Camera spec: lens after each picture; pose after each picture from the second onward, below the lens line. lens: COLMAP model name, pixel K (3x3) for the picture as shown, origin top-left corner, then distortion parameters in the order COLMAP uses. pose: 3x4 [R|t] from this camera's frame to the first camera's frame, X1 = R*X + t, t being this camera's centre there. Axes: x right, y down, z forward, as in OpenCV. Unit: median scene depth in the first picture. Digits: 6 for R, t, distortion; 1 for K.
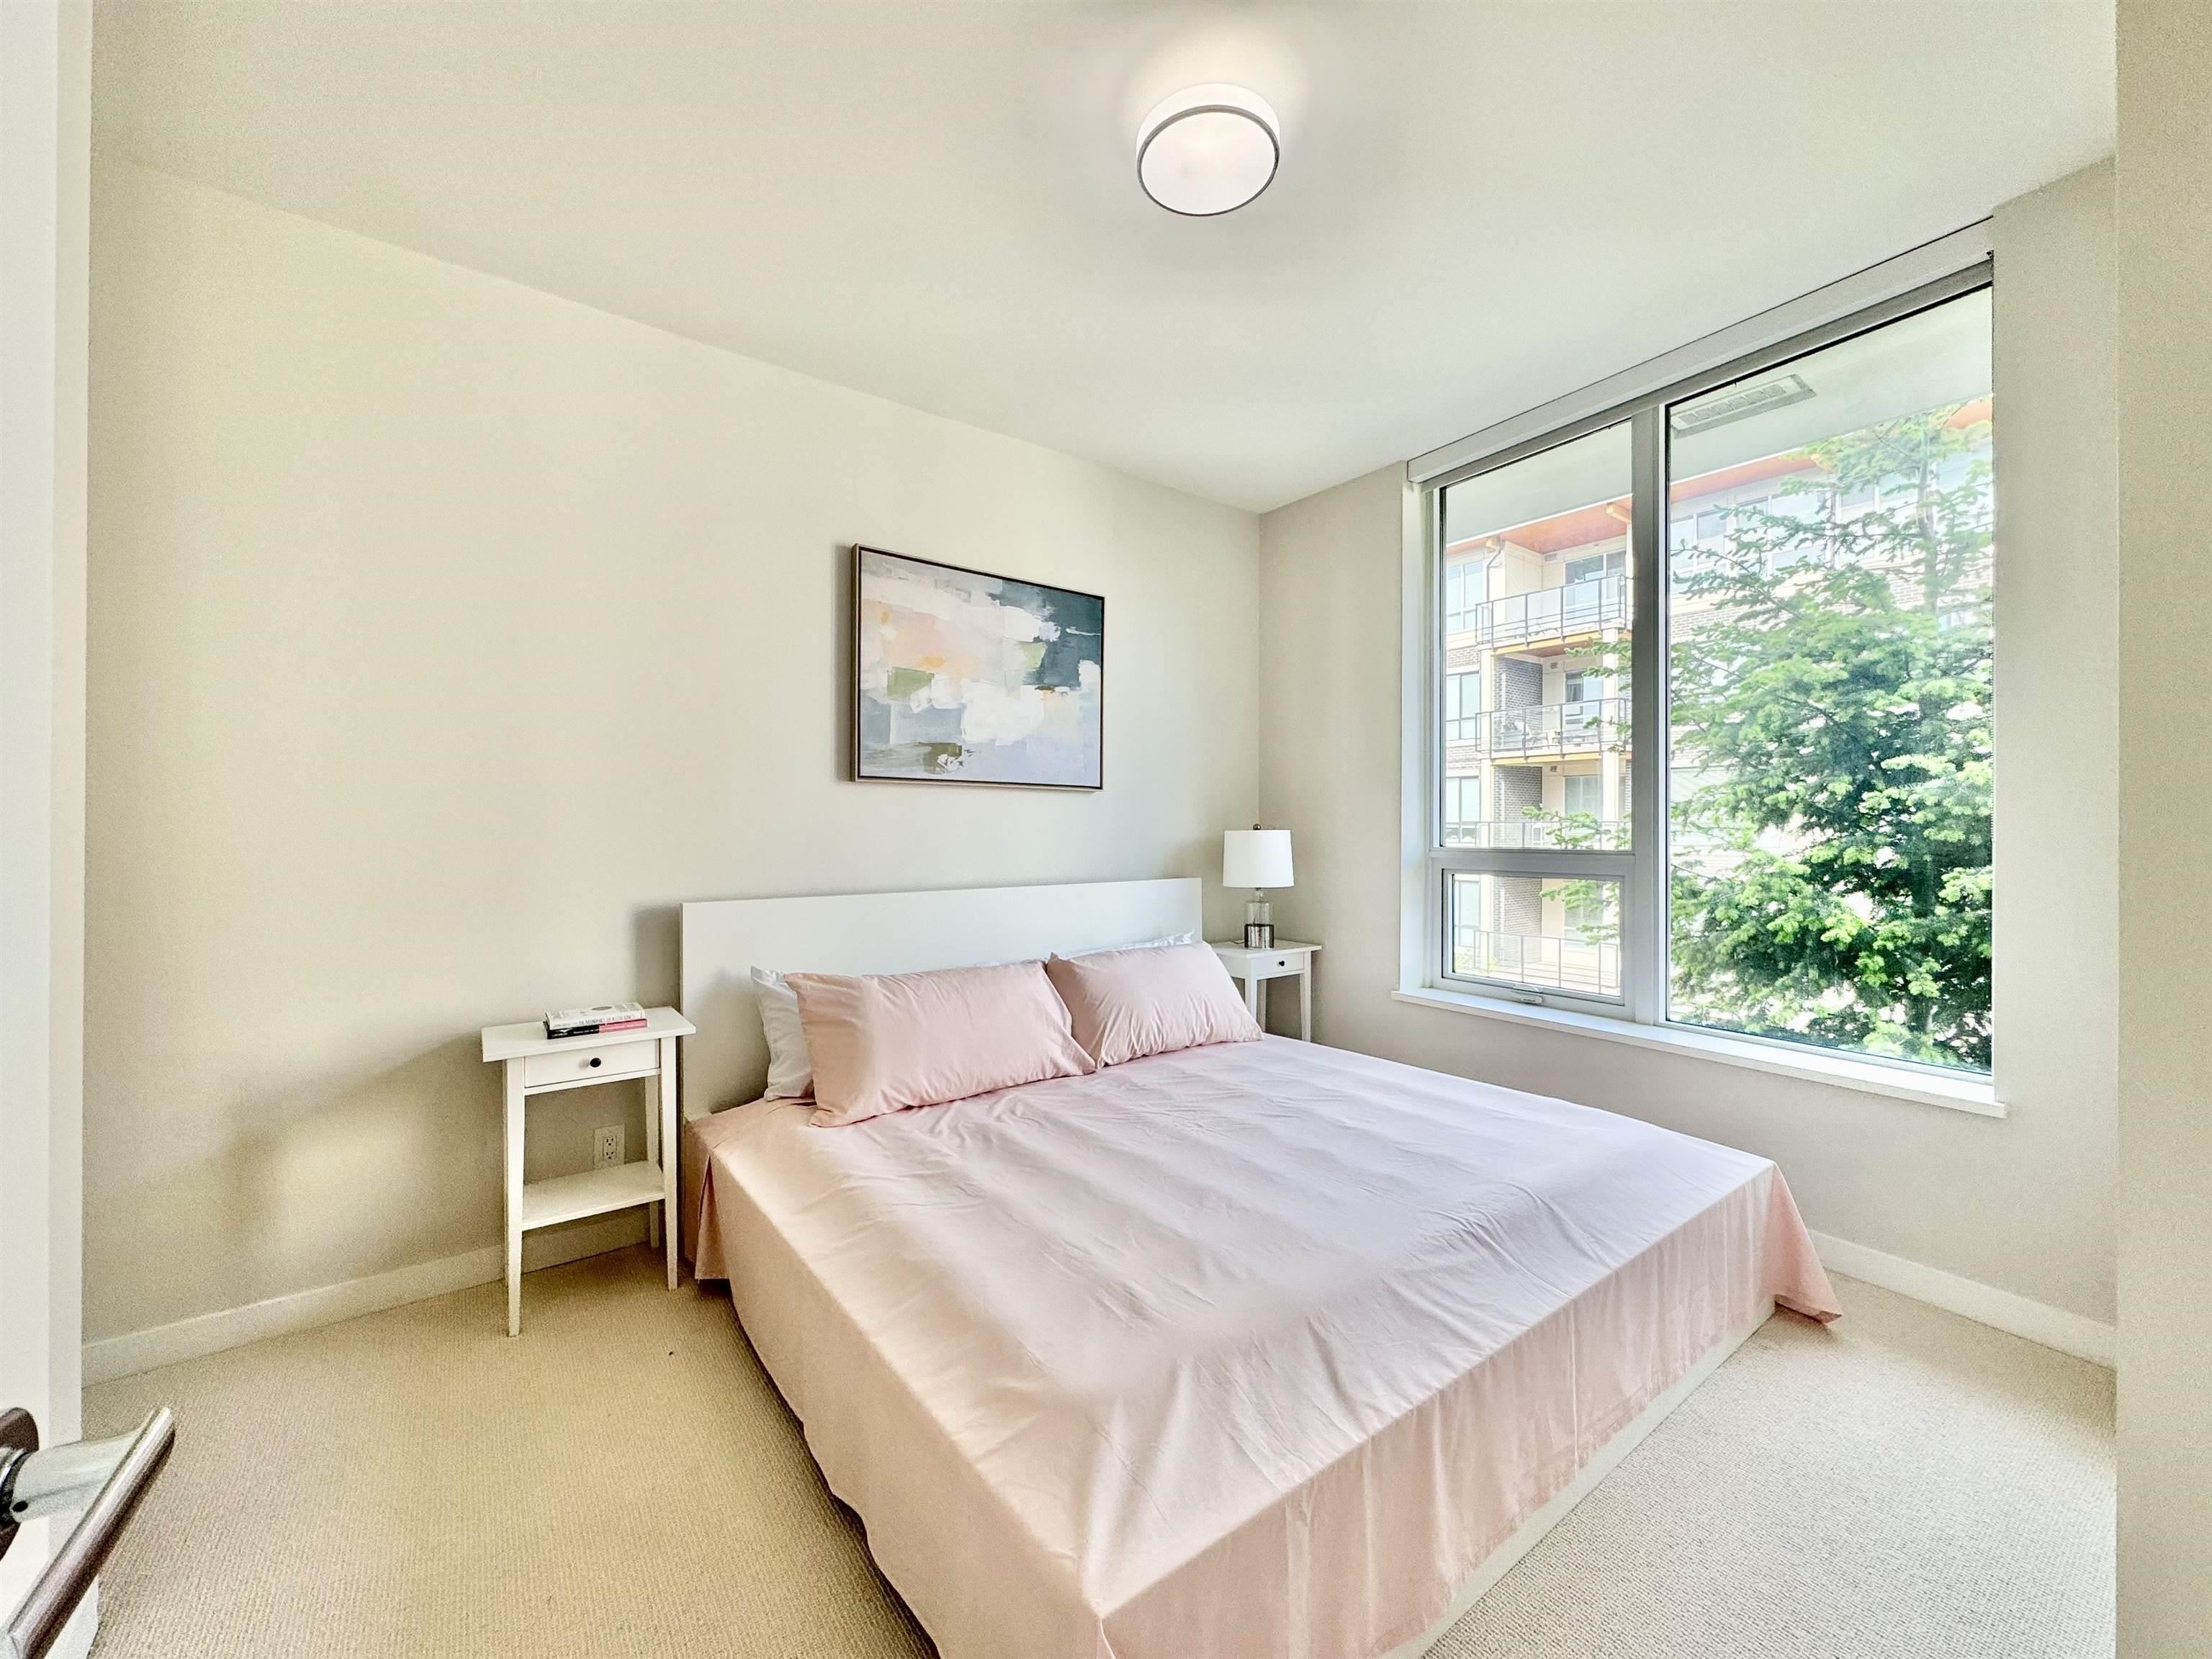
lens RADIAL K [[886.1, 0, 1130.6], [0, 886.1, 825.1], [0, 0, 1]] dist [-0.002563, 0.000828]
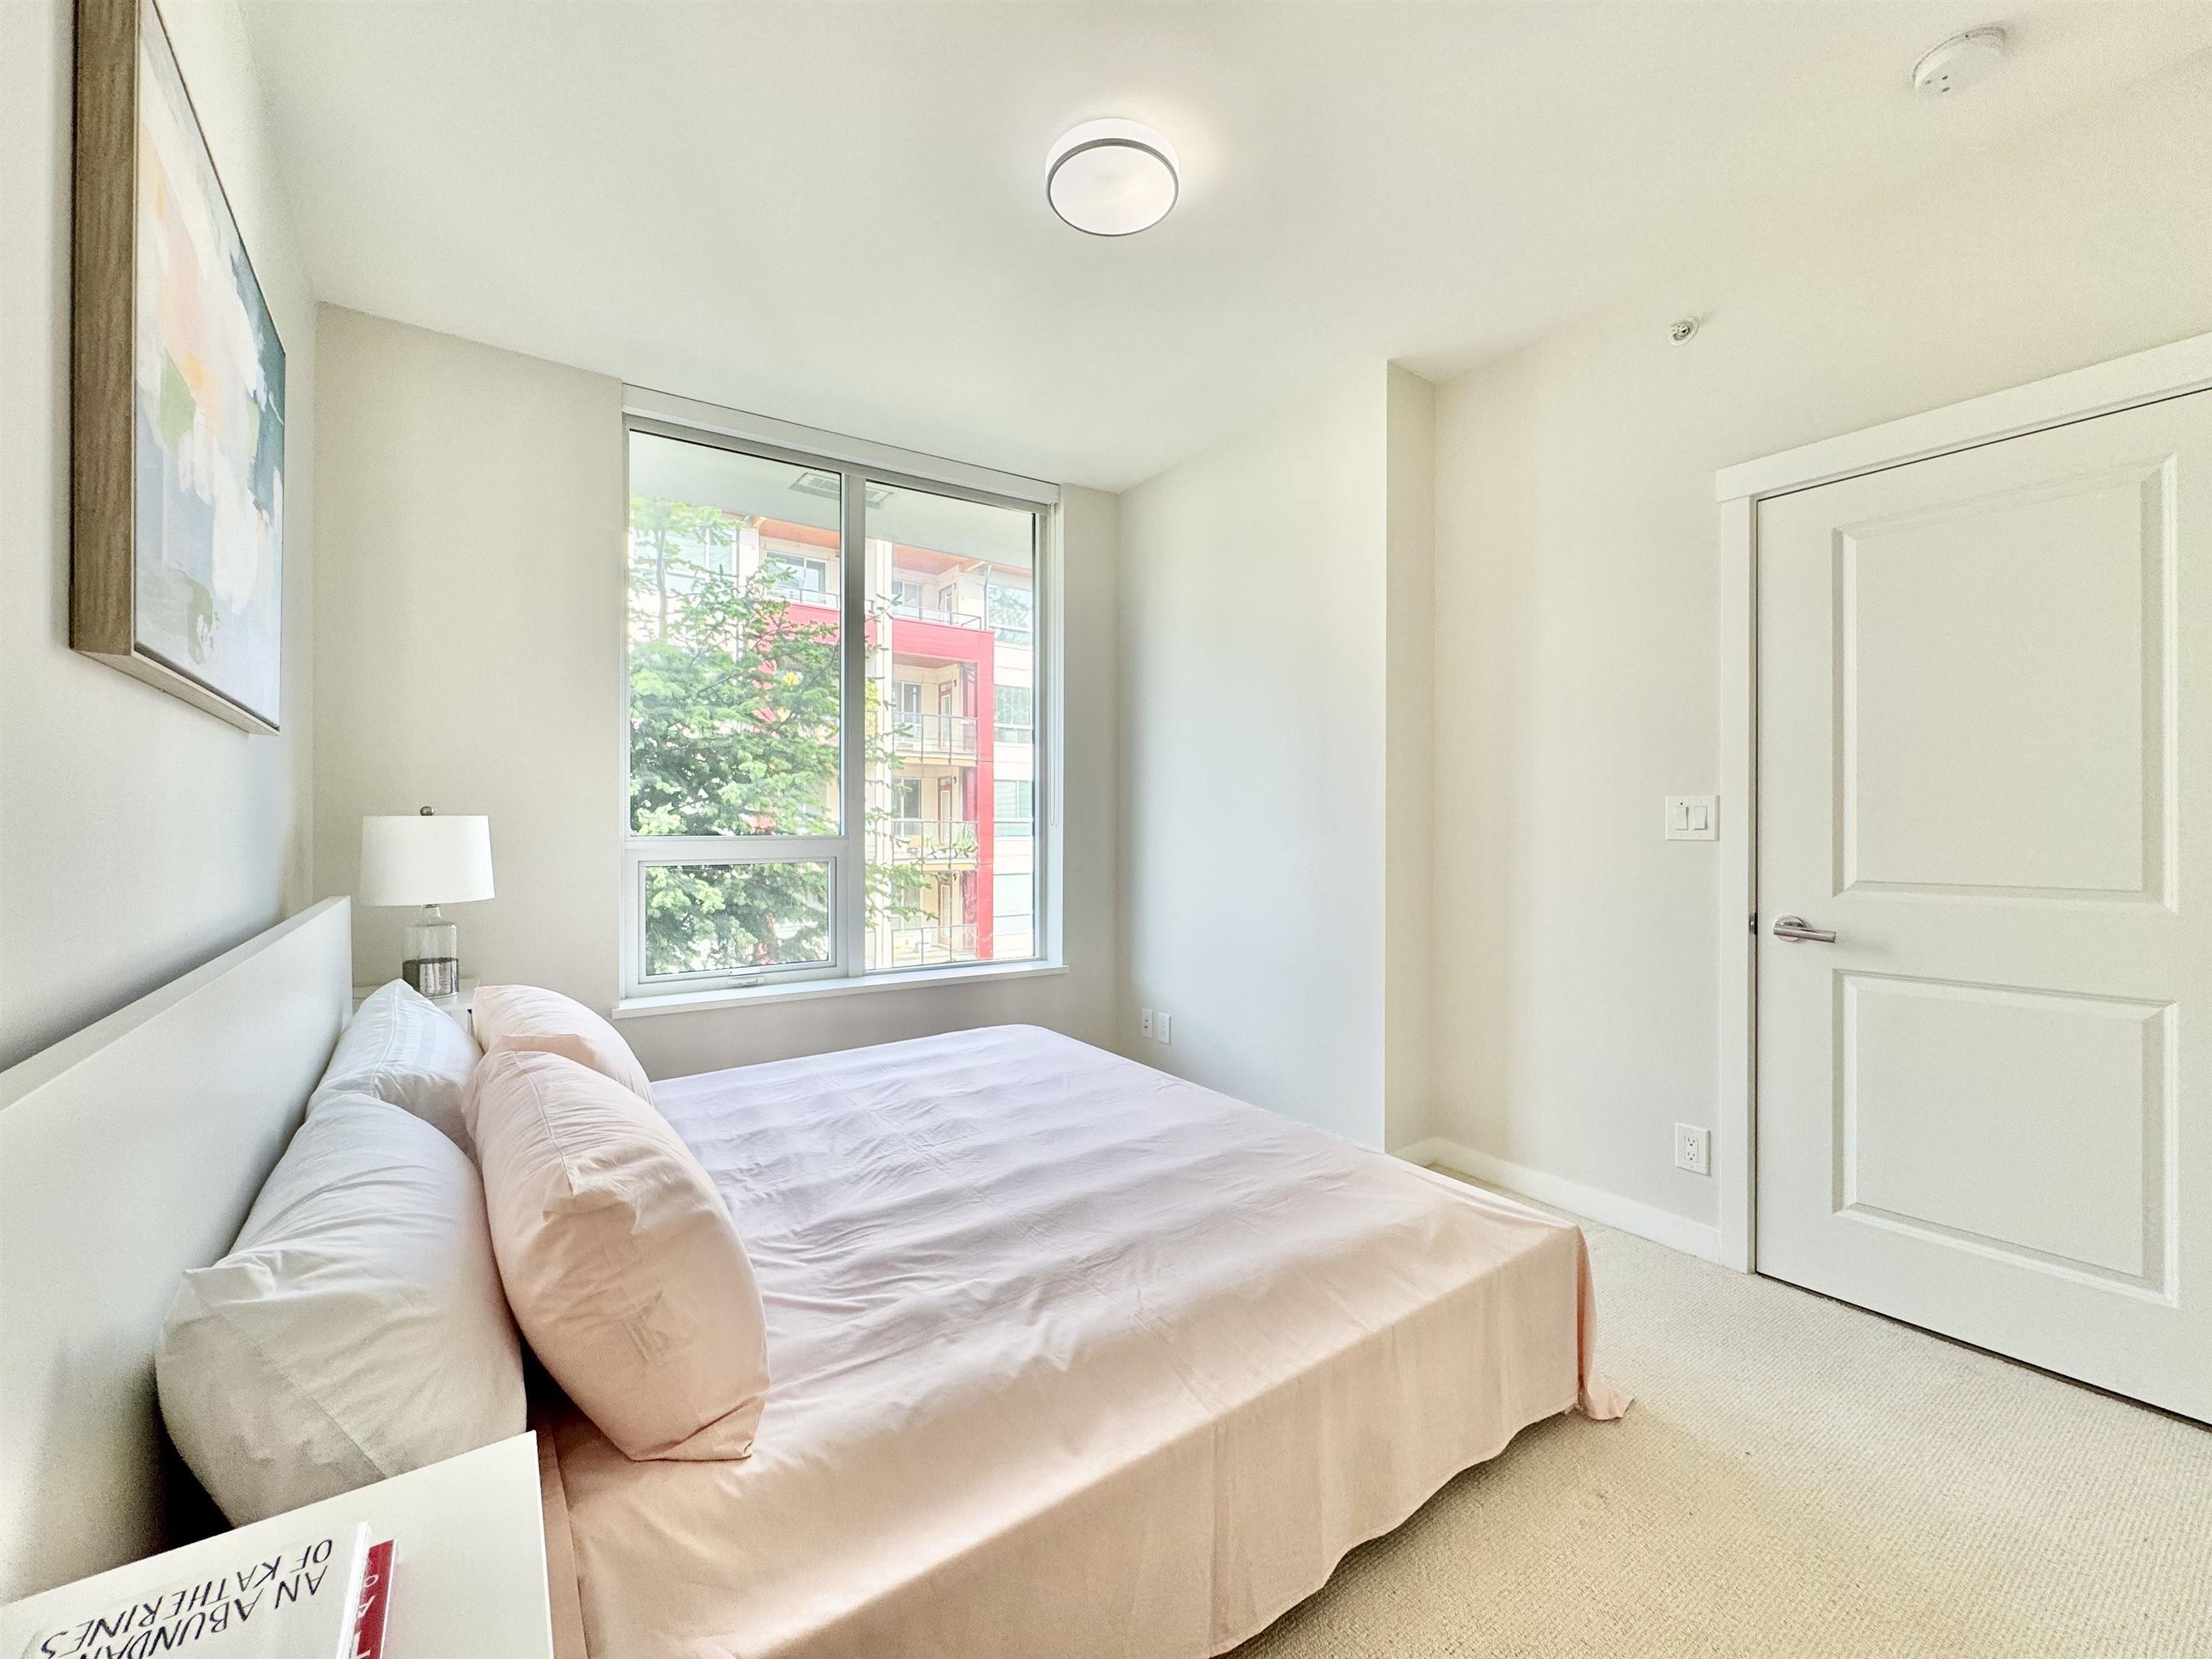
lens RADIAL K [[886.1, 0, 1111.8], [0, 886.1, 812.9], [0, 0, 1]] dist [-0.002563, 0.000828]
pose [[0.006235, 0.006087, 0.999962, -0.633737], [-0.010939, 0.999922, -0.006019, 0.002001], [-0.999921, -0.010901, 0.006301, 0.621246]]
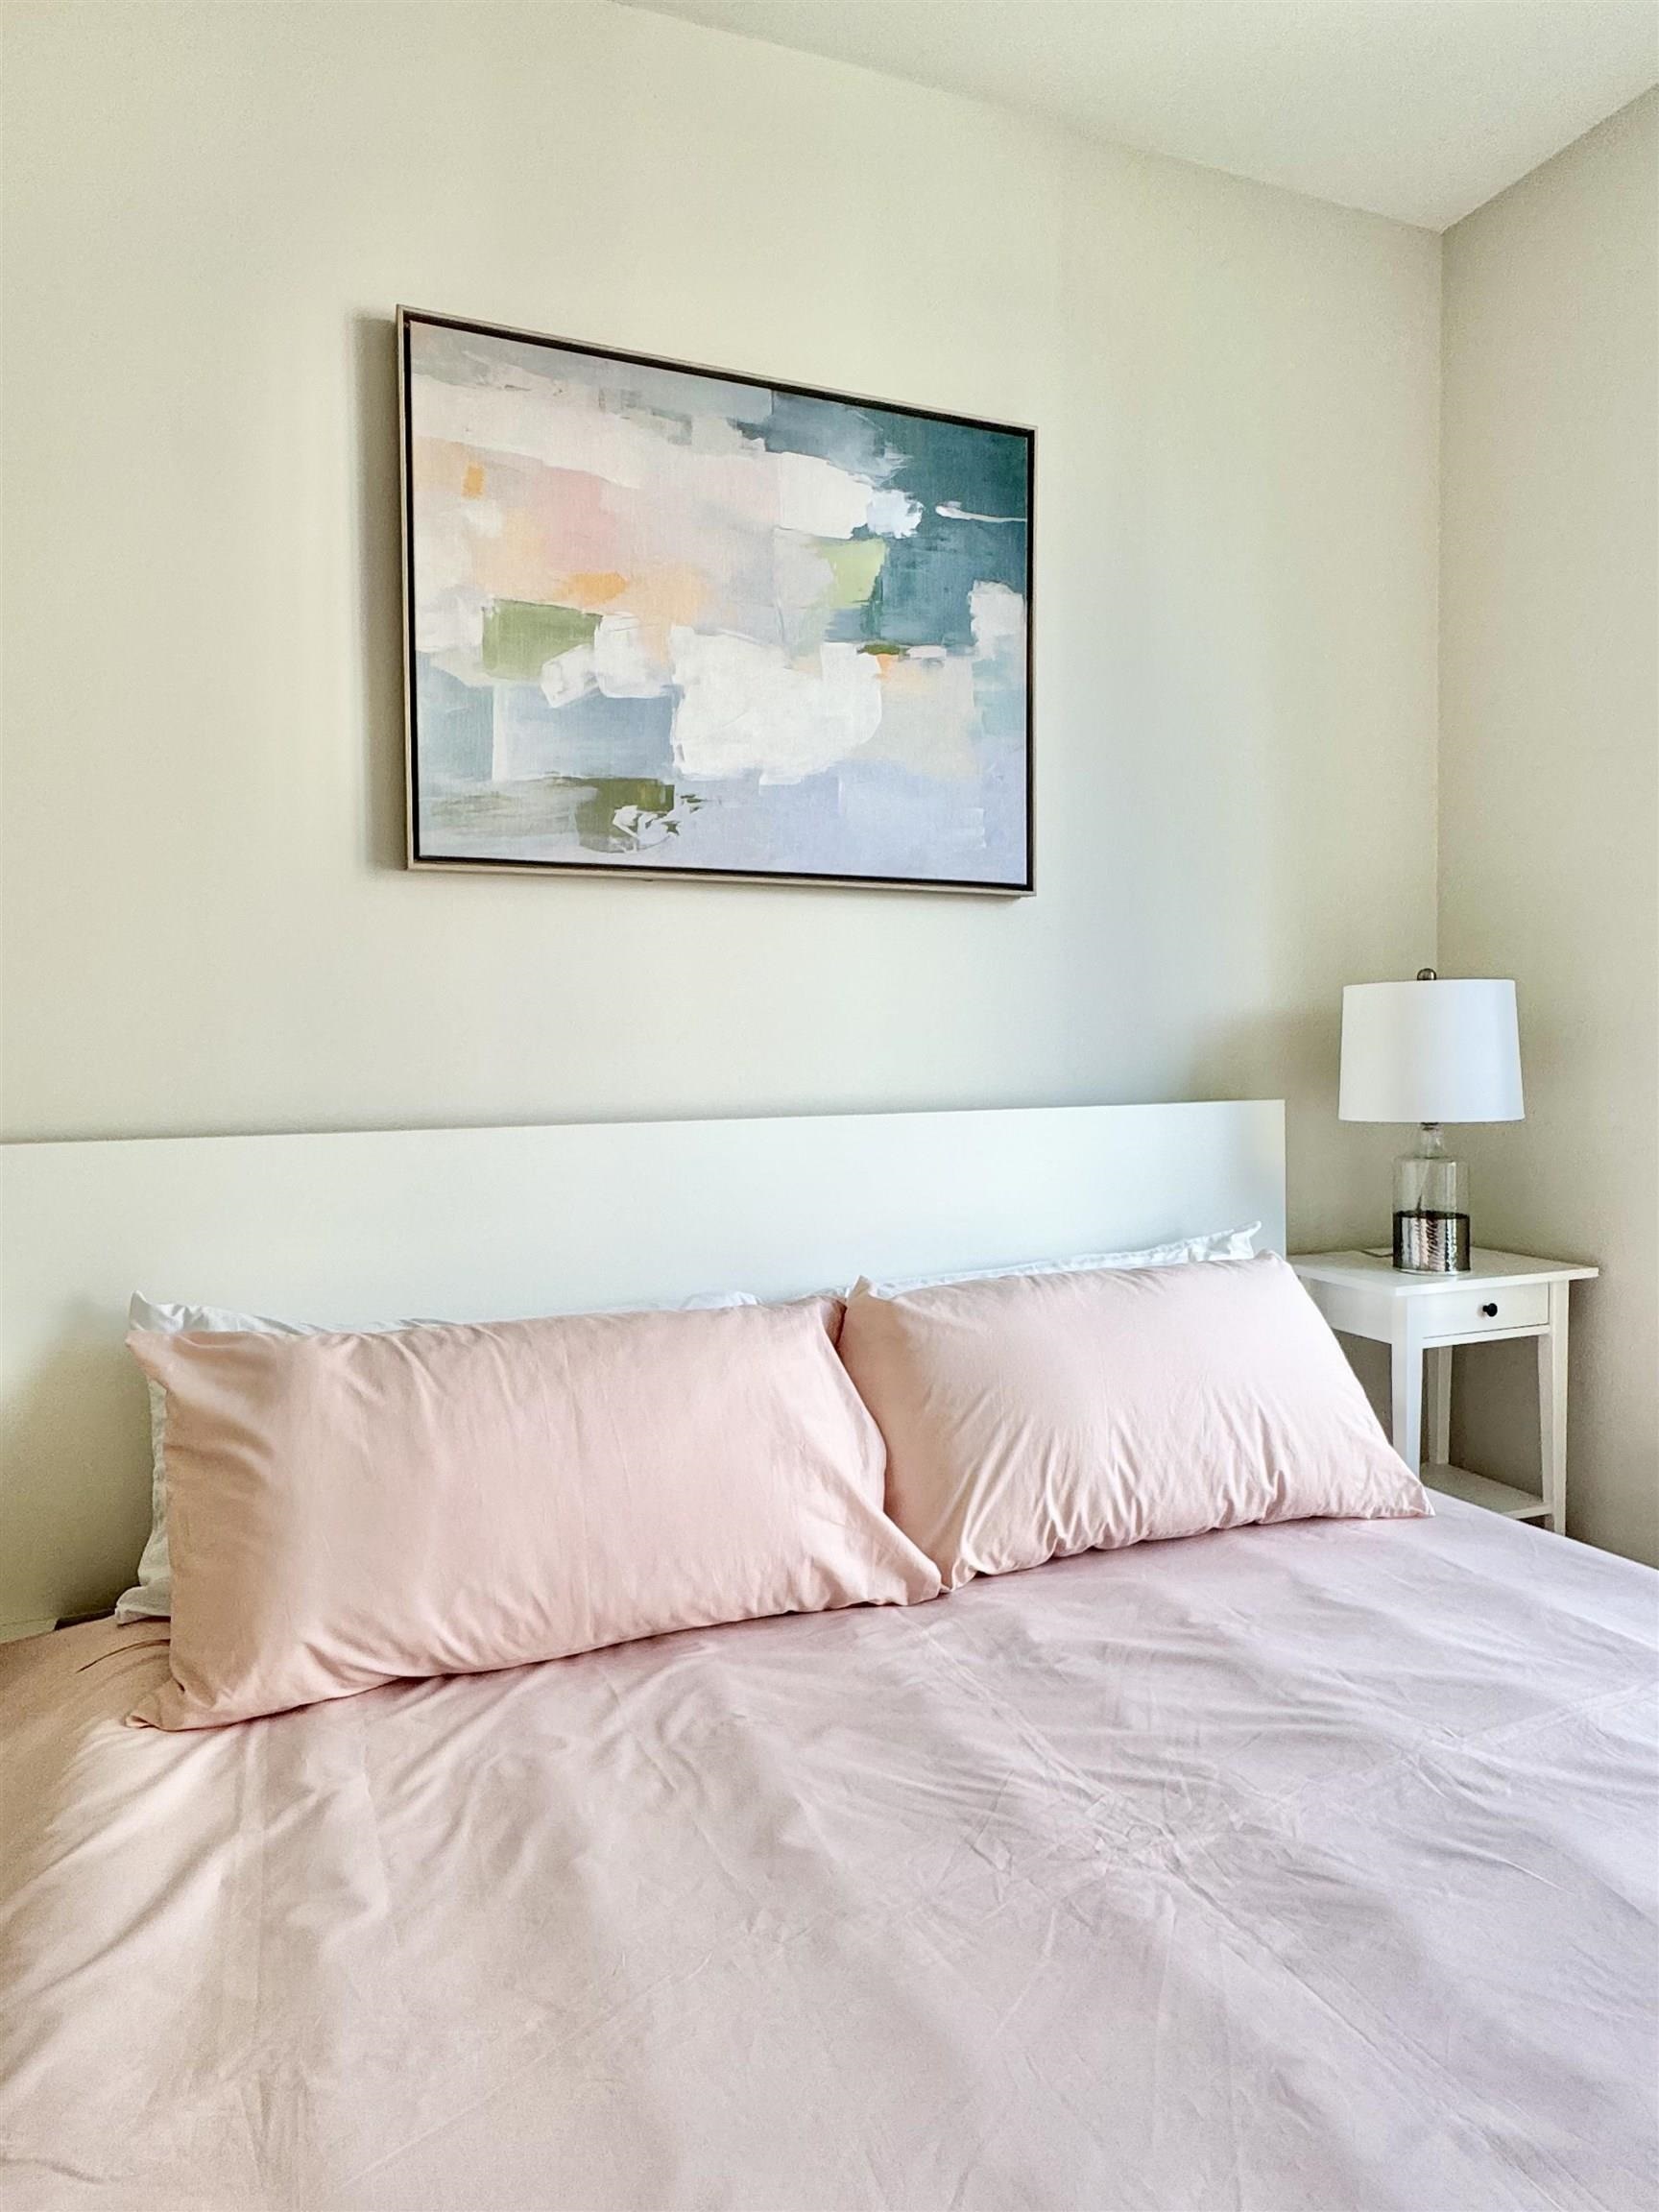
lens RADIAL K [[1413.1, 0, 848.5], [0, 1413.1, 1113.1], [0, 0, 1]] dist [-0.013212, 0.001234]
pose [[0.963766, -0.002133, -0.266739, 0.076803], [0.015548, 0.998717, 0.048190, 0.038990], [0.266294, -0.050591, 0.962563, 0.389765]]
